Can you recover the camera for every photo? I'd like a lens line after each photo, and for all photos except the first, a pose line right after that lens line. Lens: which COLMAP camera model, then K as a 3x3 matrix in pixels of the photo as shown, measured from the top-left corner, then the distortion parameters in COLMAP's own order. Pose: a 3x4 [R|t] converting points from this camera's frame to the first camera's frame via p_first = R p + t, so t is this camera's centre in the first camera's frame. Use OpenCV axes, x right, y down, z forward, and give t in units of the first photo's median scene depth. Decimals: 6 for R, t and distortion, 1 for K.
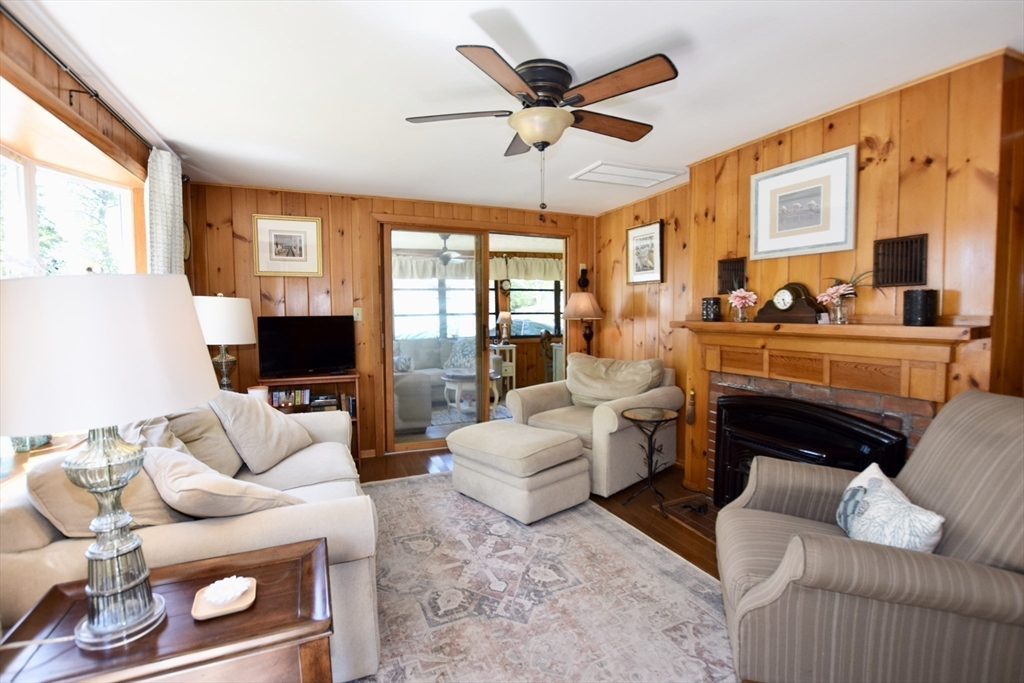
lens RADIAL K [[469.2, 0, 512.0], [0, 469.2, 341.5], [0, 0, 1]] dist [-0.029897, 0.000810]
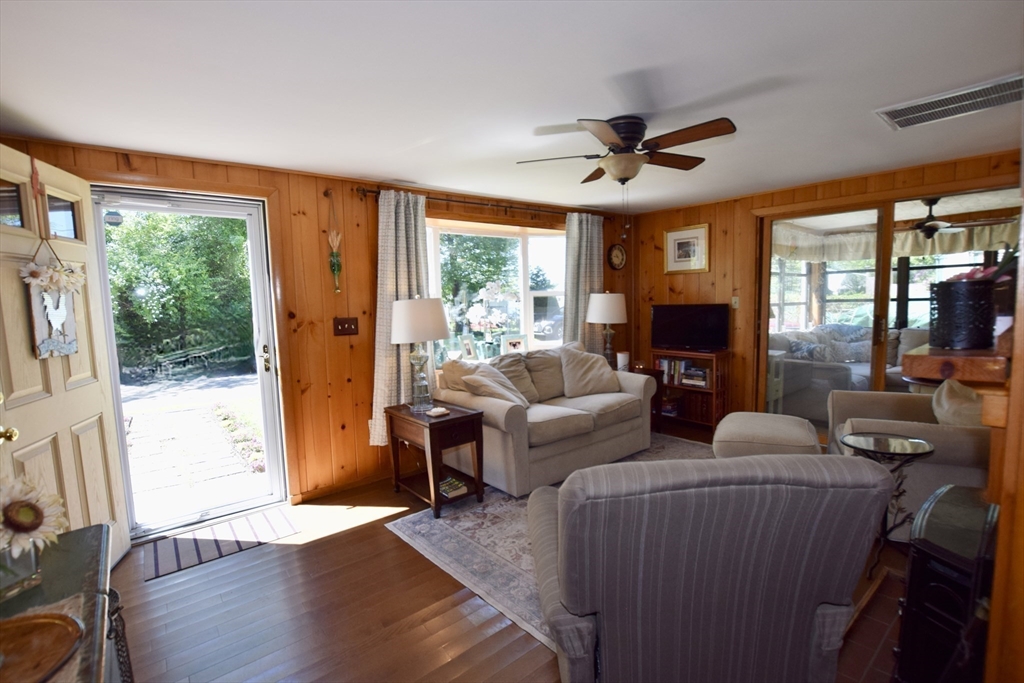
lens RADIAL K [[469.2, 0, 512.0], [0, 469.2, 341.5], [0, 0, 1]] dist [-0.029897, 0.000810]
pose [[0.302752, 0.068699, -0.950590, 0.599205], [-0.038638, 0.997463, 0.059781, -0.010121], [0.952286, 0.018630, 0.304638, 0.141083]]
